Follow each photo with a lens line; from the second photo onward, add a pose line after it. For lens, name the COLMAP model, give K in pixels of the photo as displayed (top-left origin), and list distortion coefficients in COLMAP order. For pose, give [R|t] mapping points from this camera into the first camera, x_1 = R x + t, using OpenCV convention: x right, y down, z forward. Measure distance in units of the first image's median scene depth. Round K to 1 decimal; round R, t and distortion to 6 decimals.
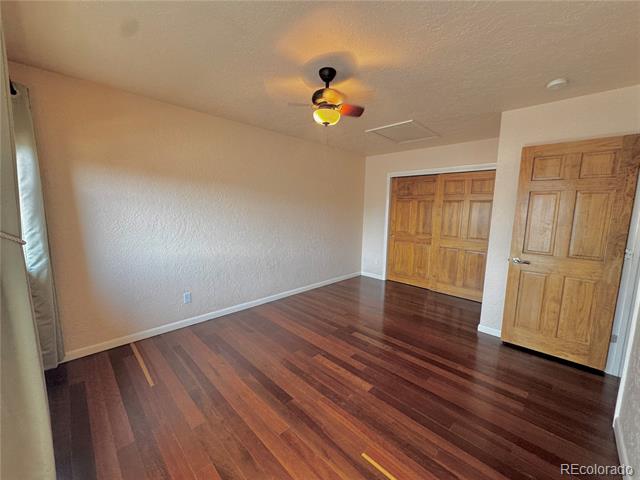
lens RADIAL K [[255.5, 0, 320.2], [0, 255.5, 239.5], [0, 0, 1]] dist [-0.003441, 0.000498]
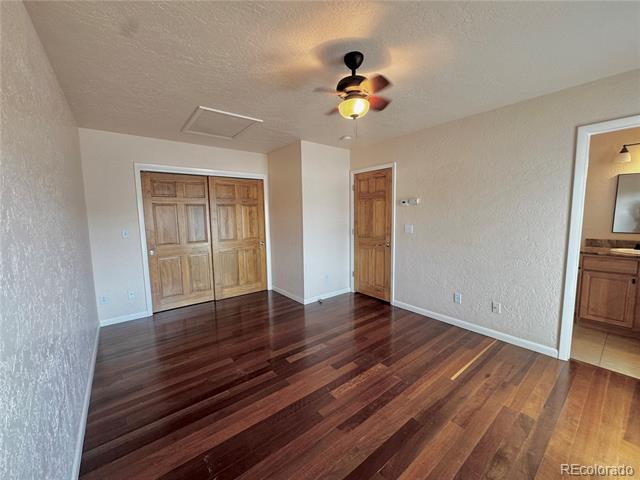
lens RADIAL K [[255.5, 0, 320.5], [0, 255.5, 238.2], [0, 0, 1]] dist [-0.003441, 0.000498]
pose [[0.117401, -0.121043, 0.985680, -0.753275], [0.143016, 0.984259, 0.103834, -0.120206], [-0.982733, 0.128778, 0.132864, 0.869065]]
